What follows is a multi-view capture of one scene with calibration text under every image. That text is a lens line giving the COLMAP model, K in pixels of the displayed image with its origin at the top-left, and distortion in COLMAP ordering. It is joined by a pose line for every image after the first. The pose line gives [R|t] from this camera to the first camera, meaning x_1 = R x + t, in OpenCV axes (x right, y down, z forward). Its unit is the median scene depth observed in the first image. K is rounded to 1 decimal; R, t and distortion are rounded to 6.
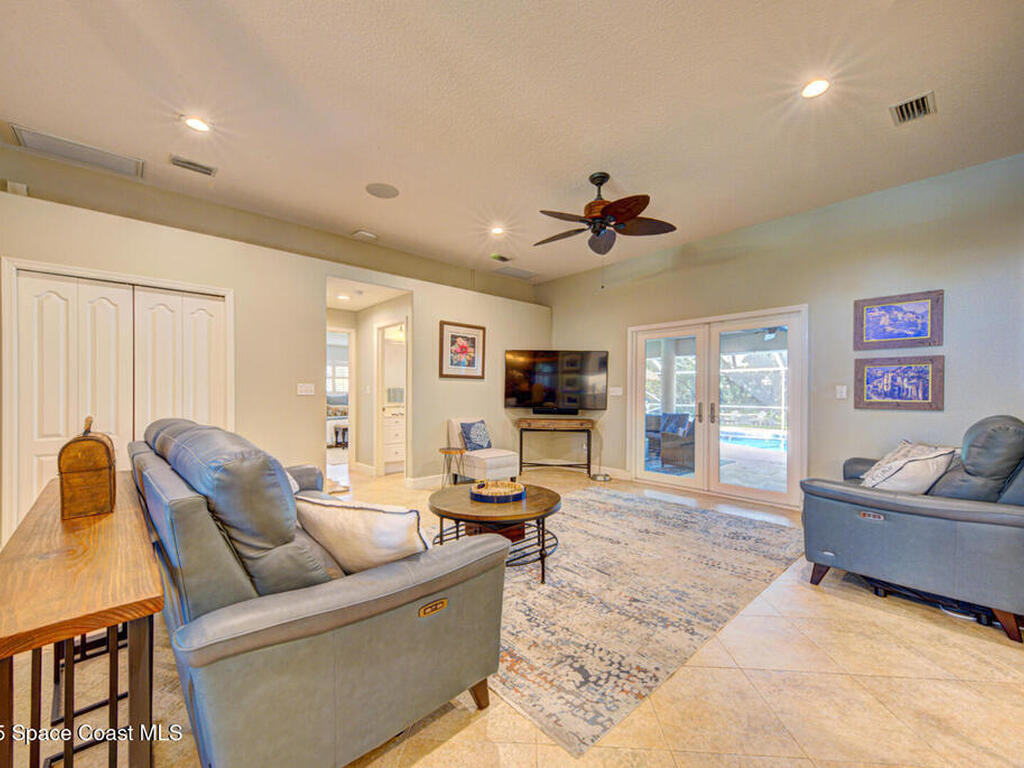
lens RADIAL K [[408.0, 0, 509.0], [0, 408.0, 398.0], [0, 0, 1]] dist [0.018590, -0.002253]
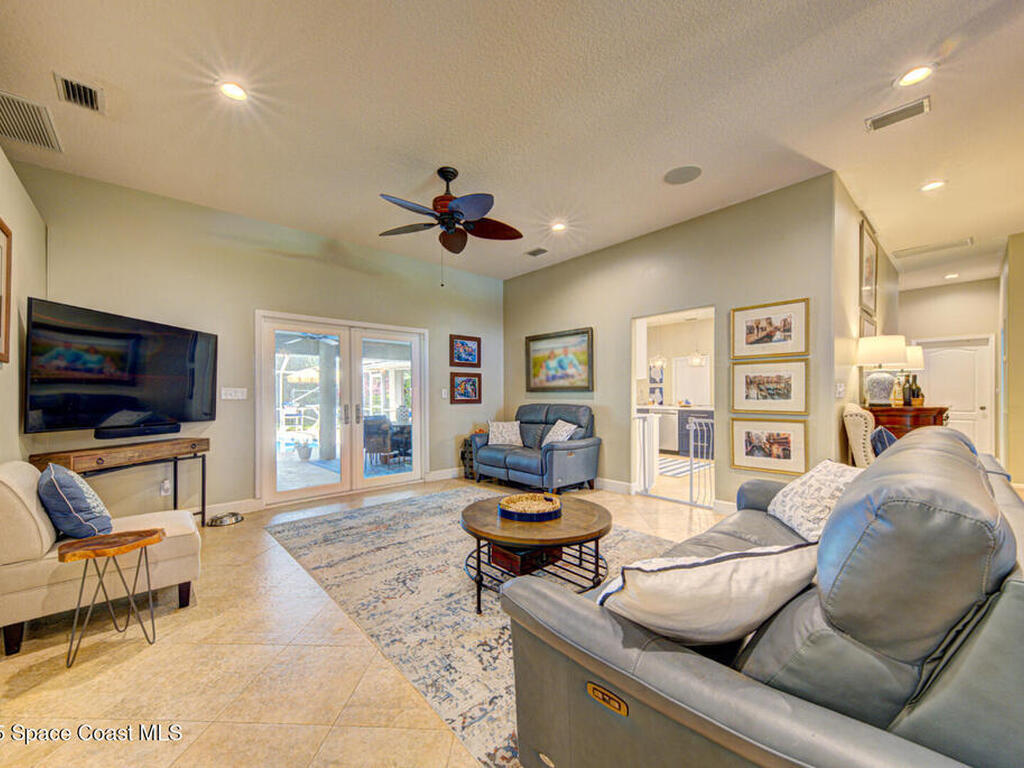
lens RADIAL K [[408.0, 0, 507.9], [0, 408.0, 393.0], [0, 0, 1]] dist [0.018590, -0.002253]
pose [[0.008855, 0.000489, 0.999961, -0.684671], [0.019018, 0.999819, -0.000657, -0.010939], [-0.999780, 0.019023, 0.008844, 0.777981]]
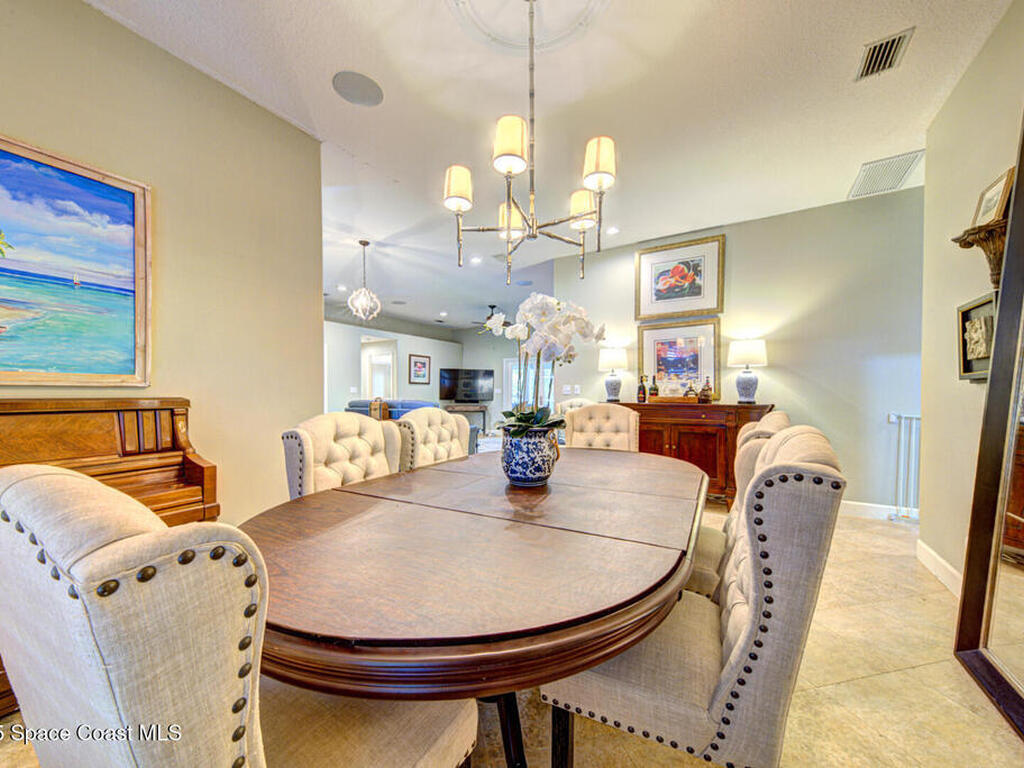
lens RADIAL K [[385.6, 0, 505.6], [0, 385.6, 390.1], [0, 0, 1]] dist [0.002900, 0.000098]
pose [[0.958156, -0.003028, 0.286229, -0.349257], [0.008205, 0.999824, -0.016889, 0.019022], [-0.286128, 0.018531, 0.958012, -1.180960]]
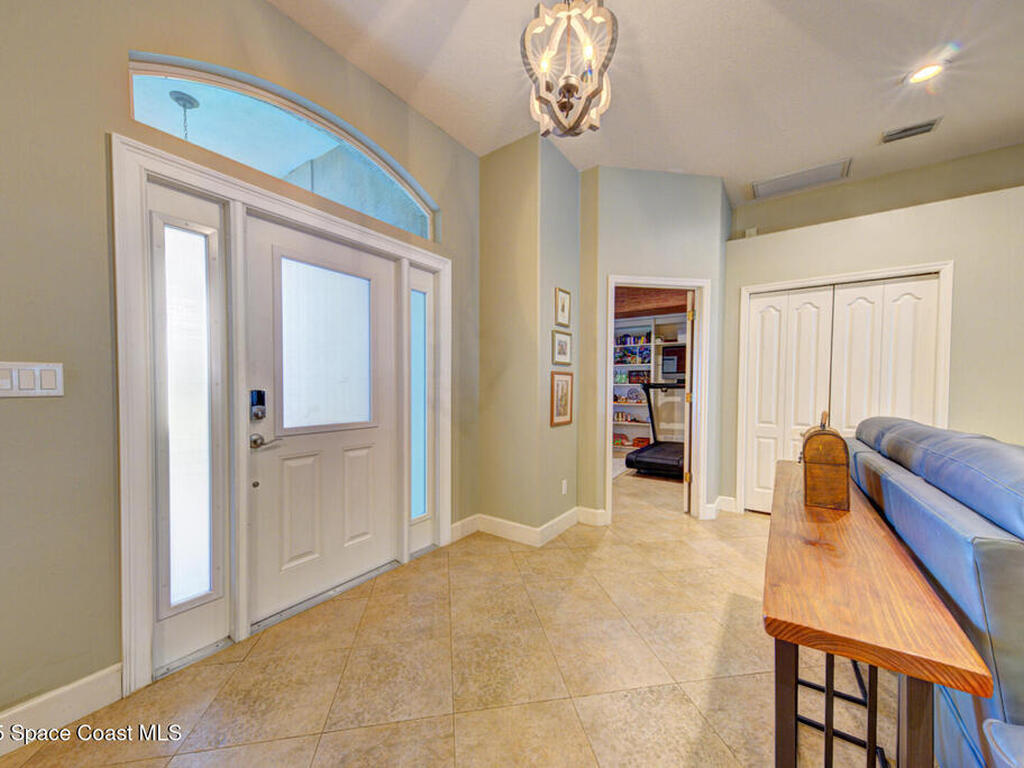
lens RADIAL K [[385.6, 0, 511.2], [0, 385.6, 387.5], [0, 0, 1]] dist [0.002900, 0.000098]
pose [[0.198041, 0.006882, -0.980170, -0.101970], [-0.021639, 0.999762, 0.002647, -0.000032], [0.979955, 0.020686, 0.198143, 0.017582]]
